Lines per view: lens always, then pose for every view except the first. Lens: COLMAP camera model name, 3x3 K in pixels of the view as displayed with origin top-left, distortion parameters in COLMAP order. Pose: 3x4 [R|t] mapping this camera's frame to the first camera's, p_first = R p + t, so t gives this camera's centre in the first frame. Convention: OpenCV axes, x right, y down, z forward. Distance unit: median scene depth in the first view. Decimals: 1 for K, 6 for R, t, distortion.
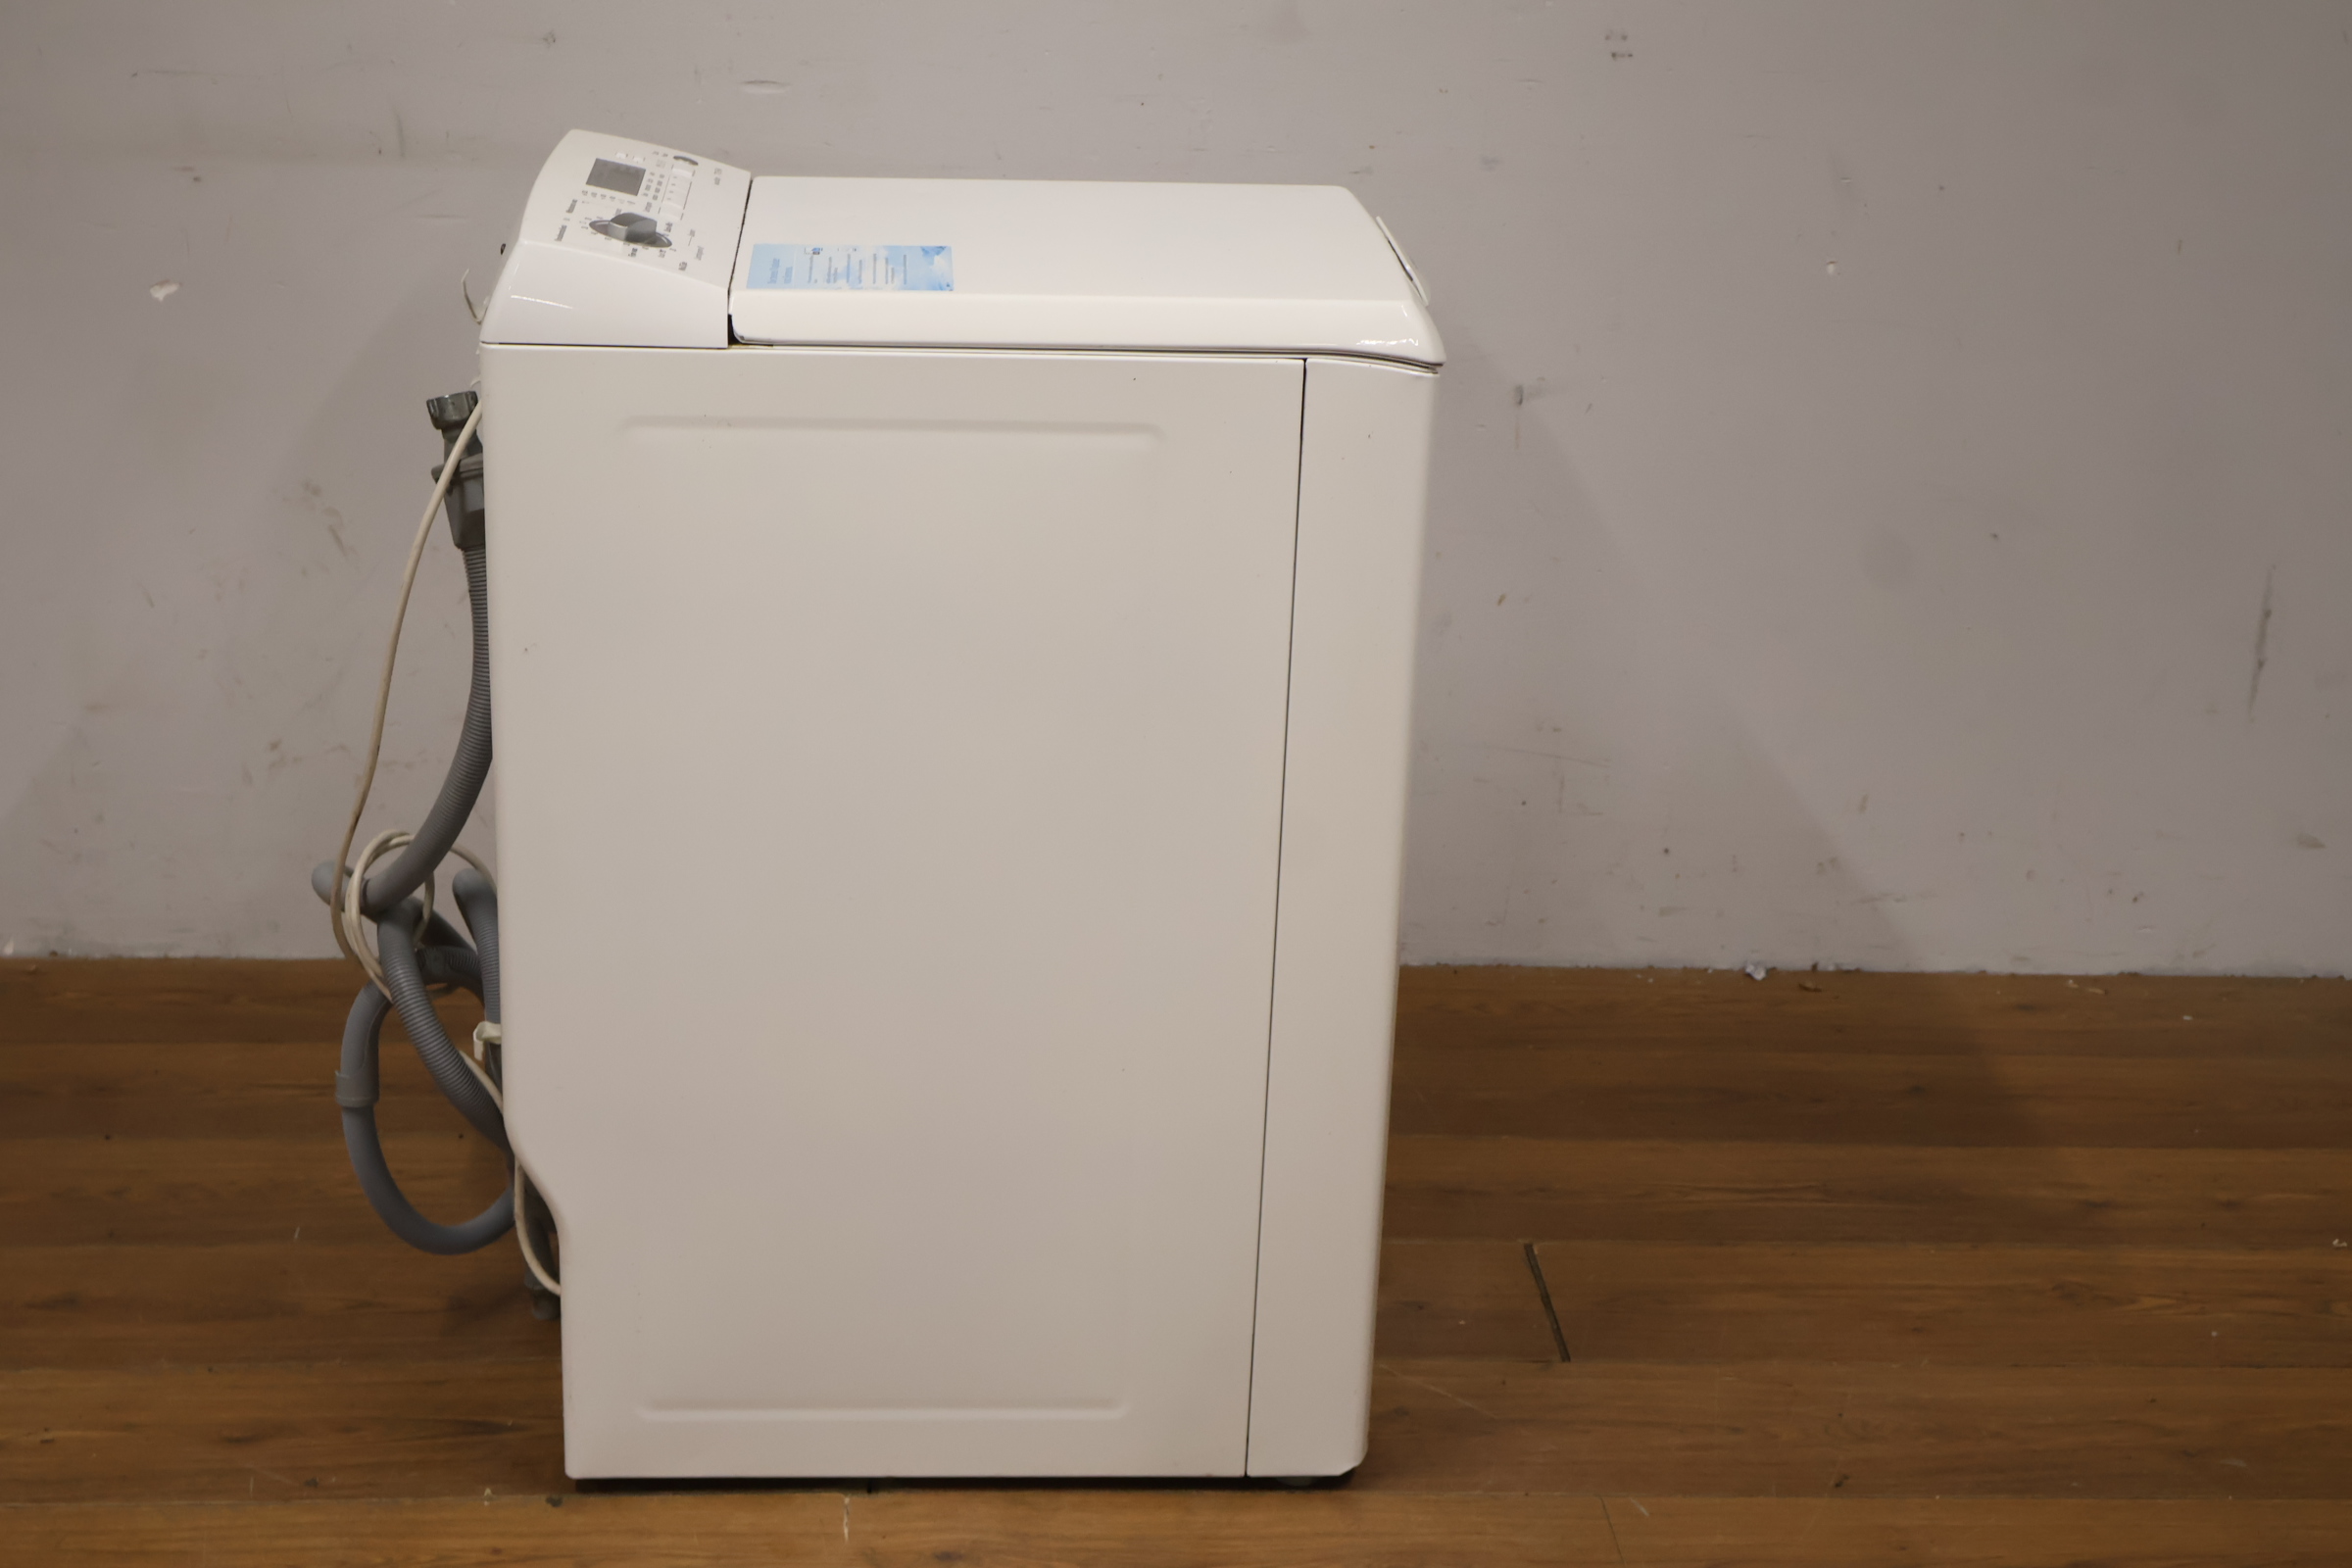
lens RADIAL K [[3675.1, 0, 1164.1], [0, 3675.1, 775.5], [0, 0, 1]] dist [0.018412, 0.000000]
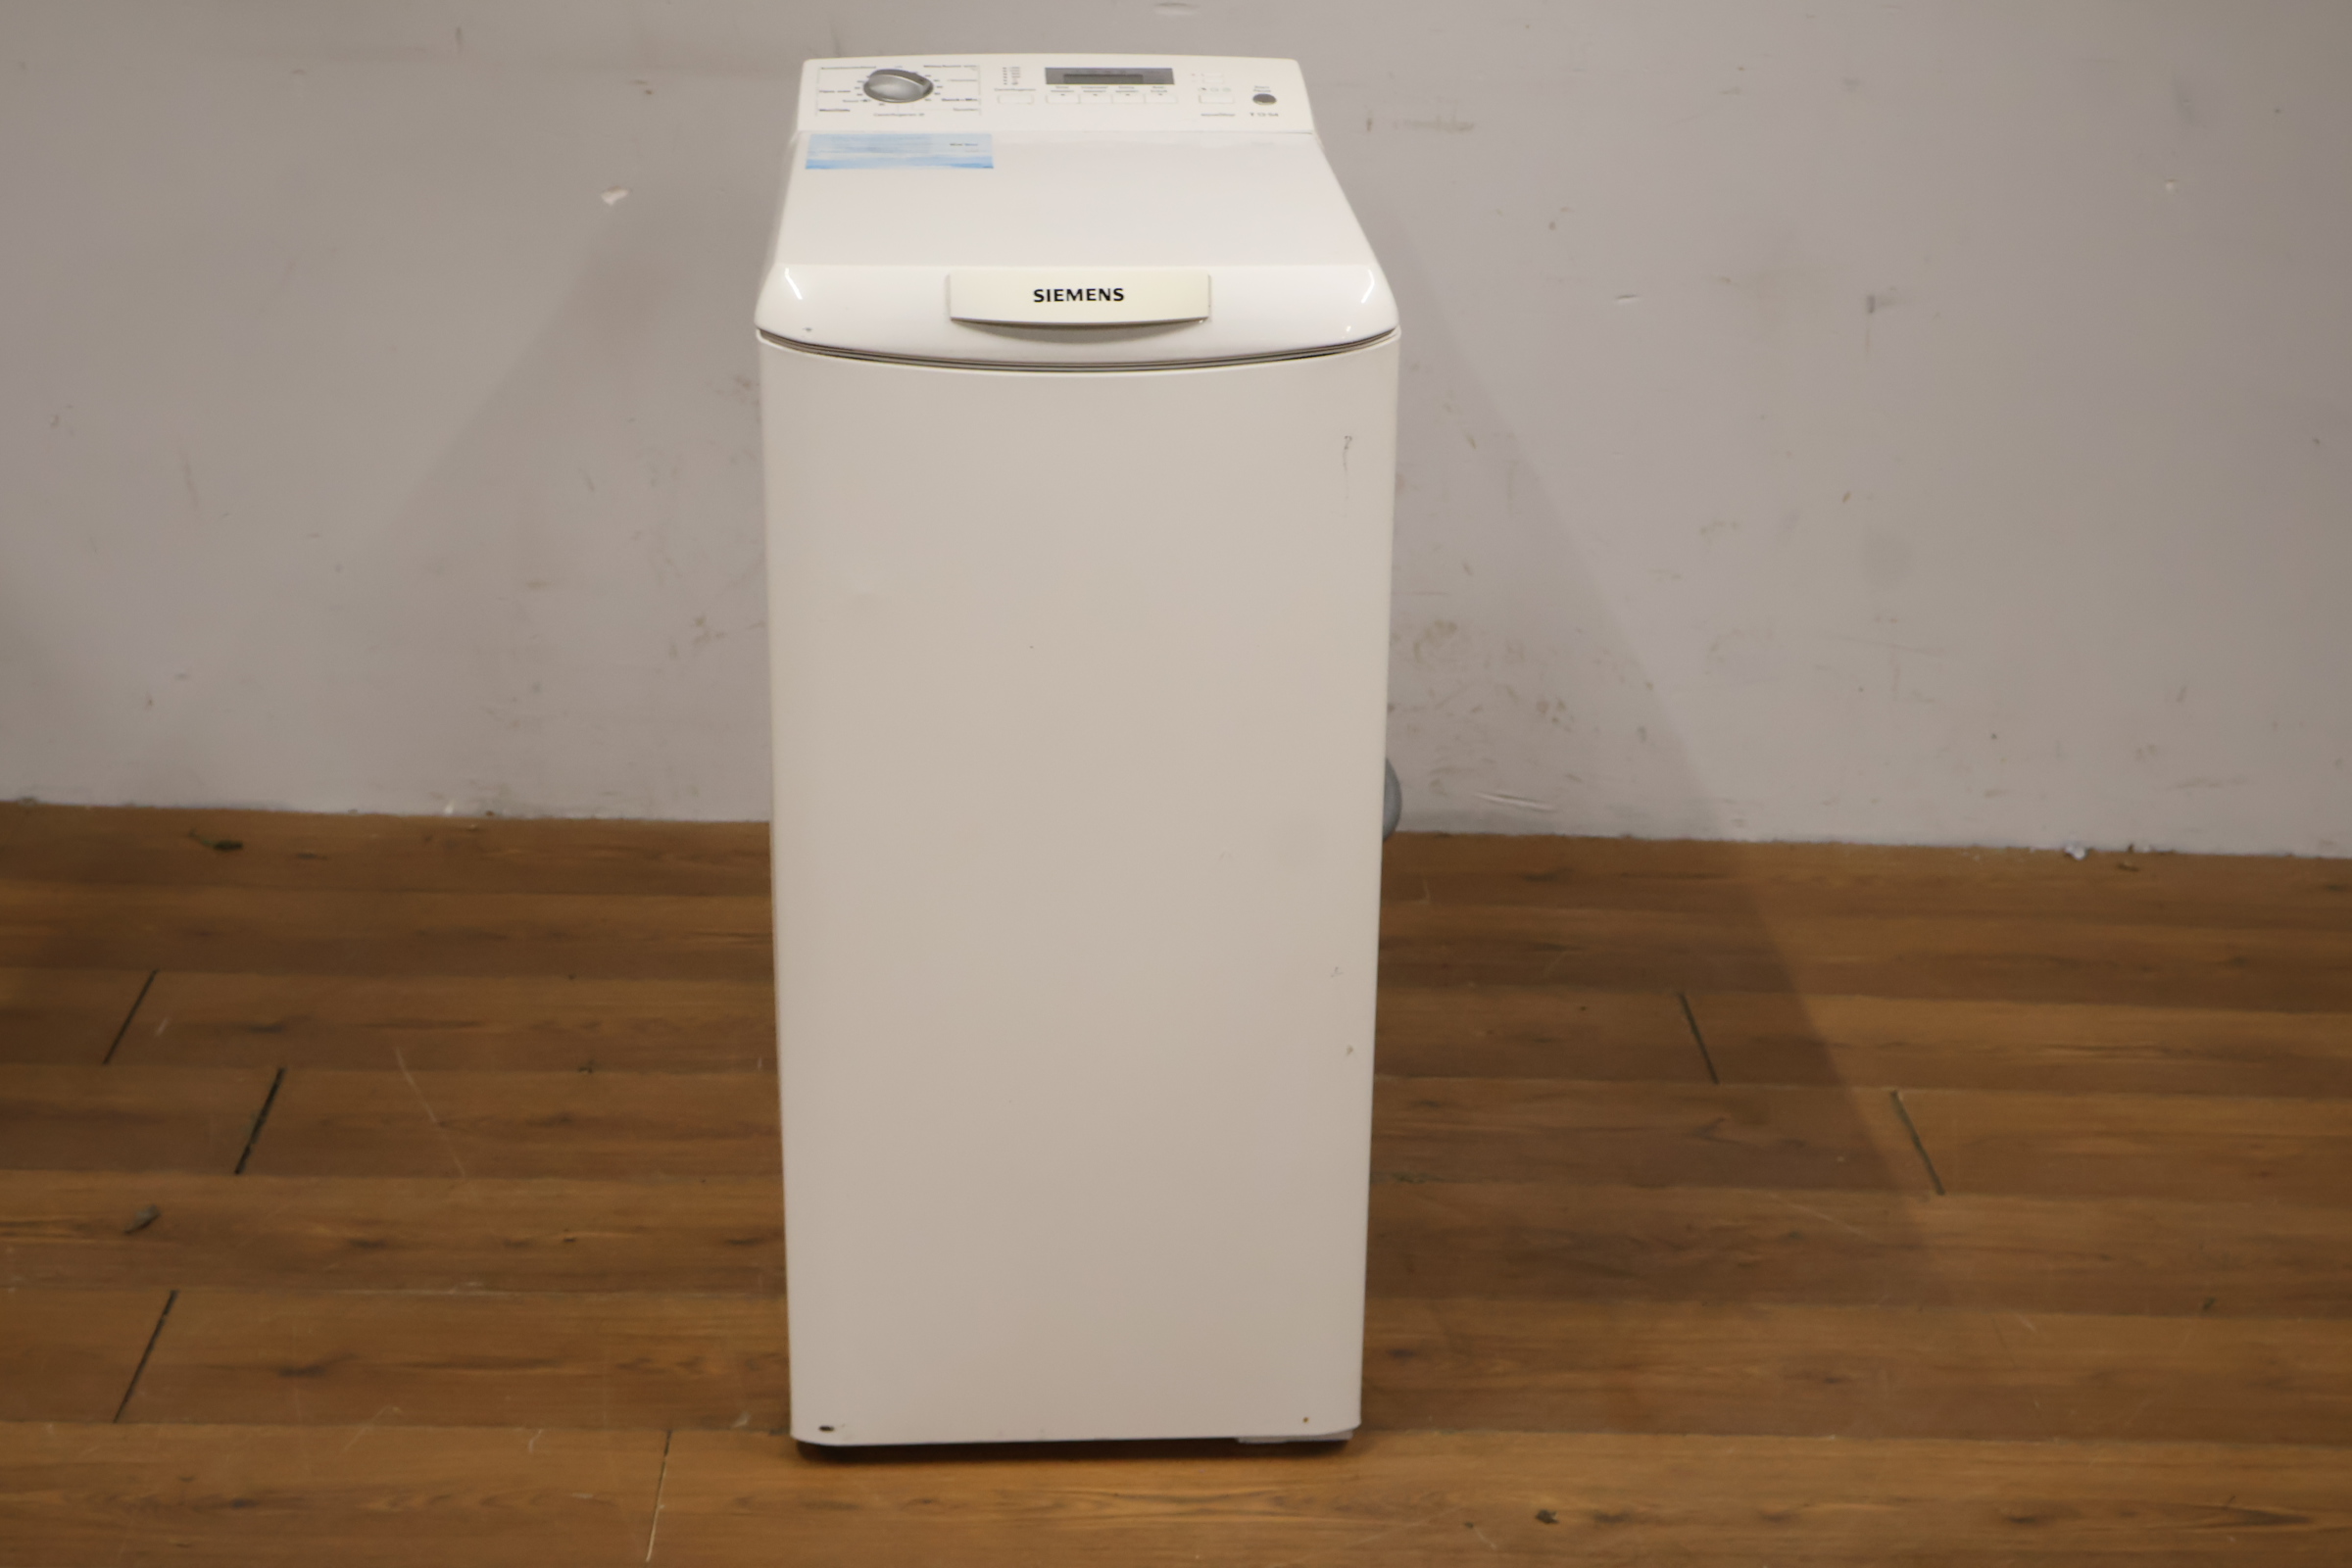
lens RADIAL K [[3675.1, 0, 1176.9], [0, 3675.1, 784.7], [0, 0, 1]] dist [0.018412, 0.000000]
pose [[0.999533, 0.011401, -0.028363, -0.073640], [-0.010787, 0.999706, 0.021714, 0.014962], [0.028602, -0.021398, 0.999362, -0.072642]]
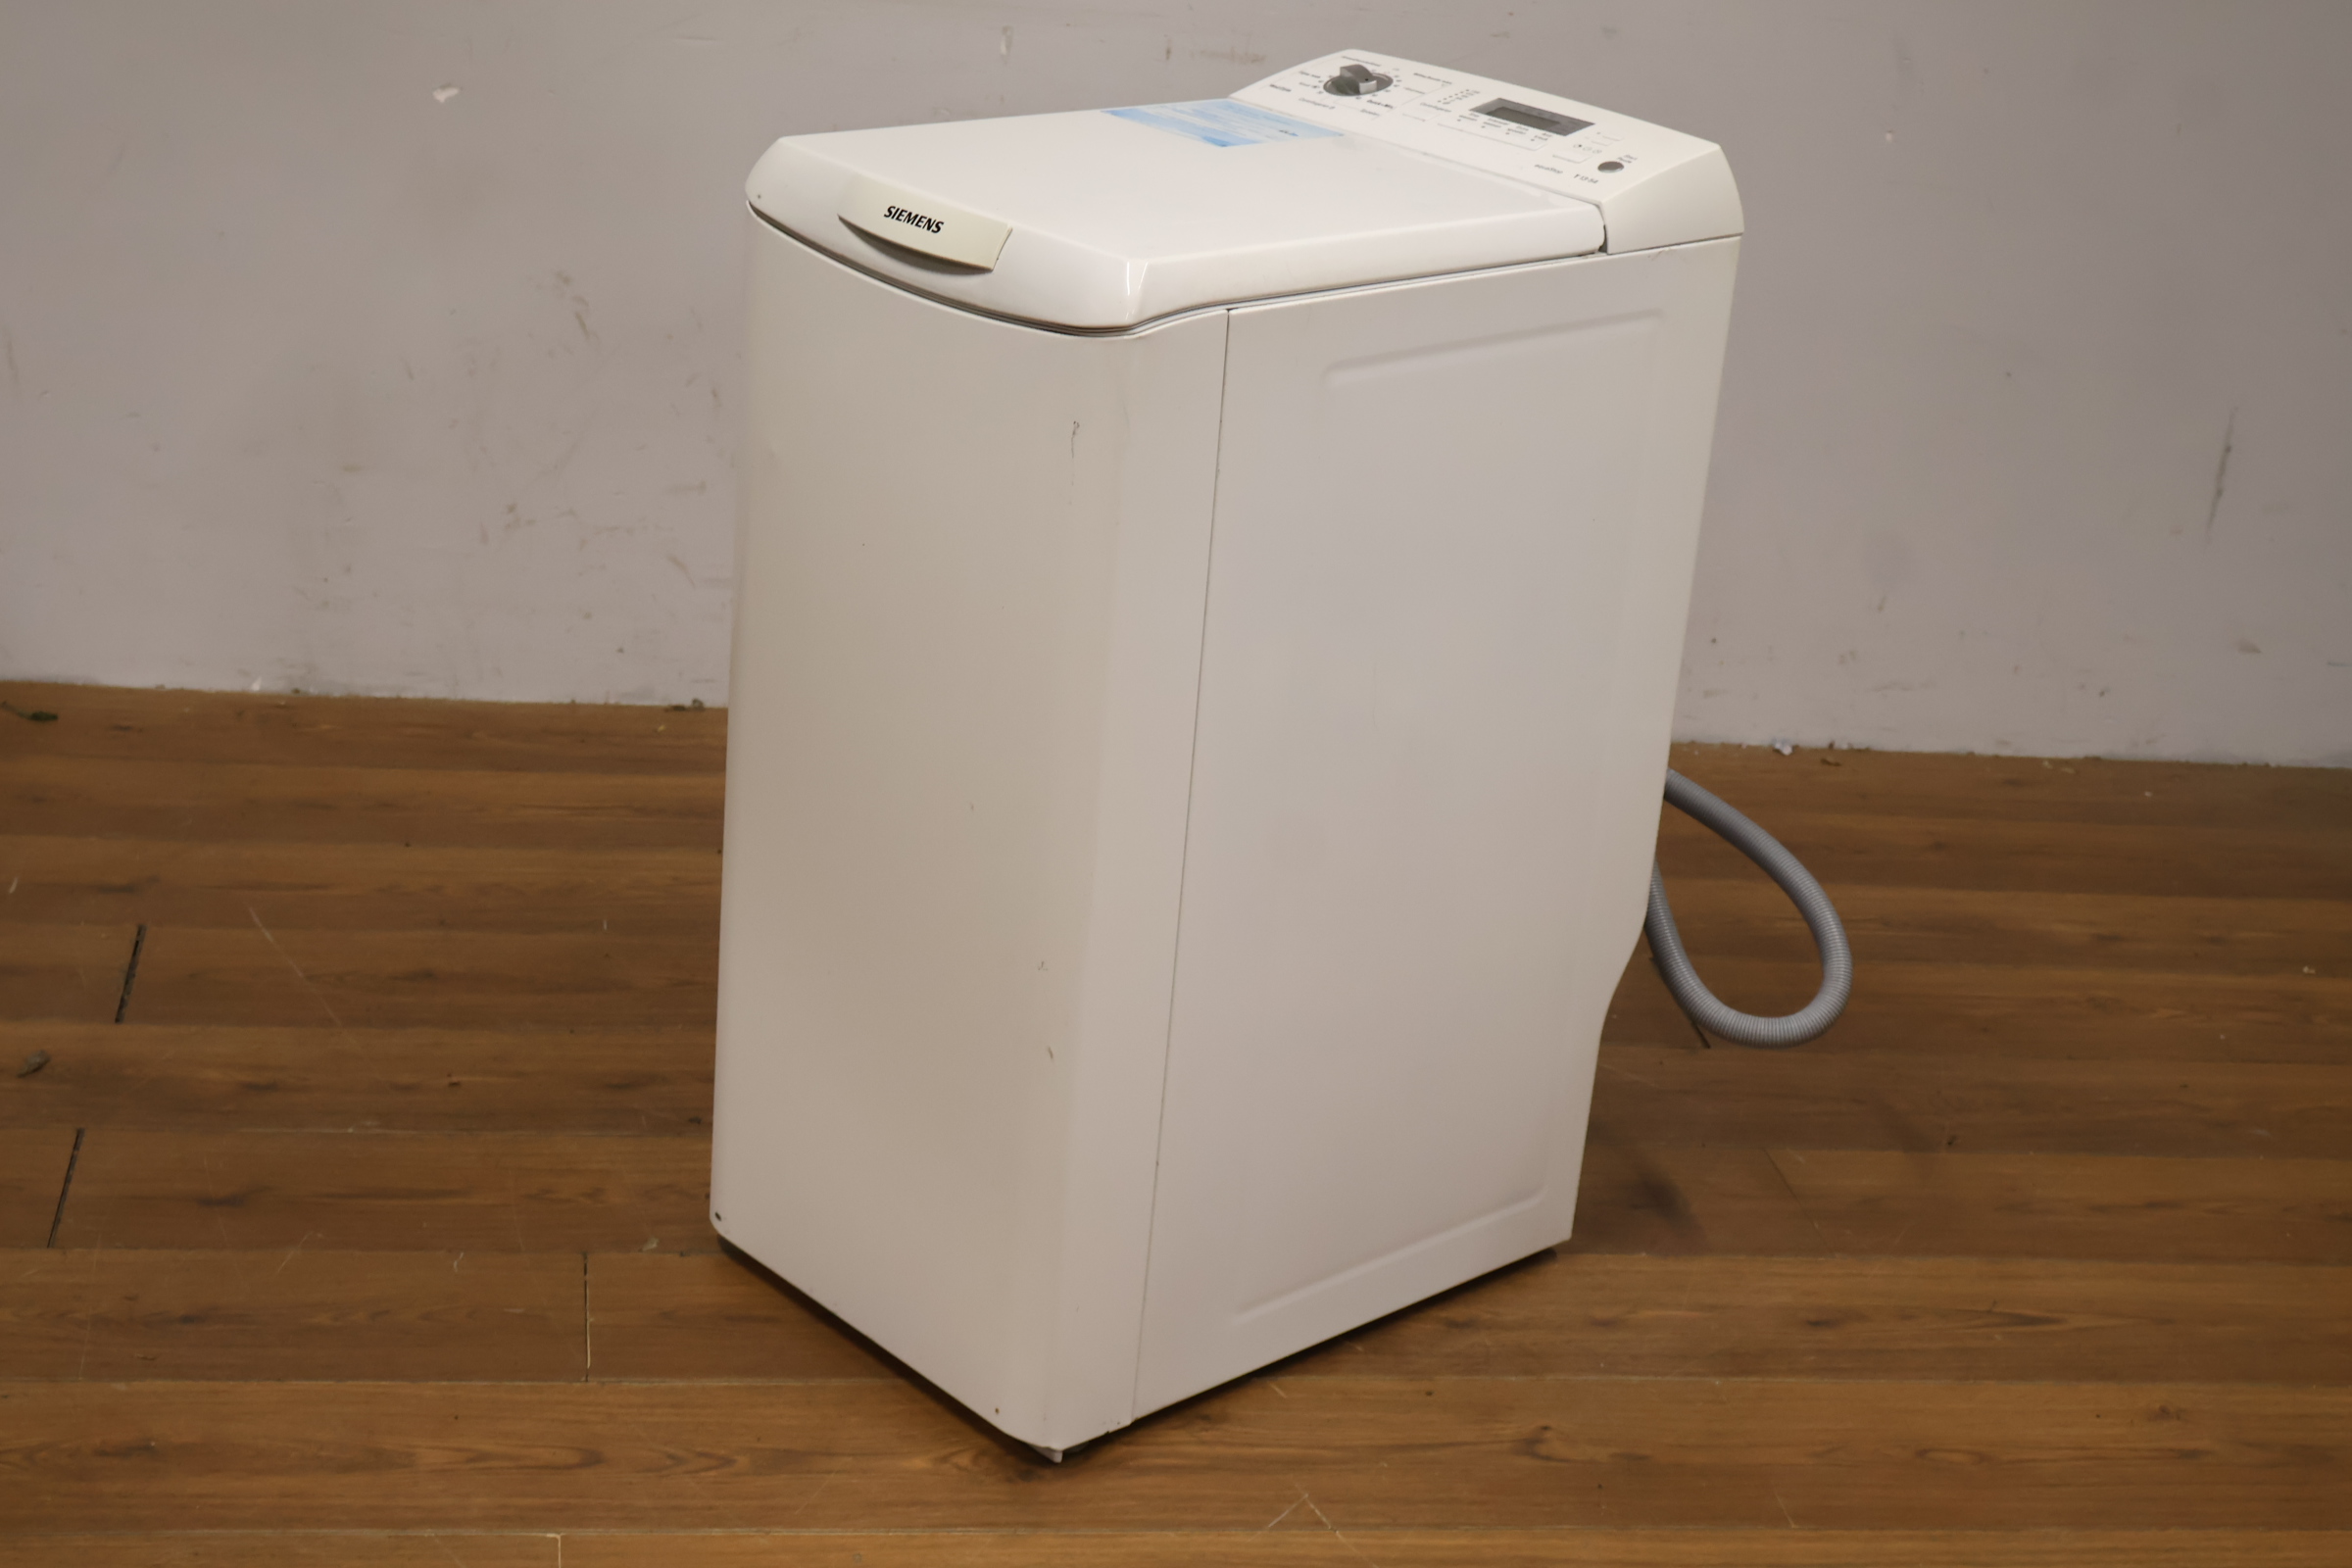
lens RADIAL K [[3675.1, 0, 1190.5], [0, 3675.1, 767.0], [0, 0, 1]] dist [0.018412, 0.000000]
pose [[0.993937, 0.023419, 0.107425, -0.159689], [-0.026815, 0.999182, 0.030282, 0.031824], [-0.106628, -0.032979, 0.993752, -0.137443]]
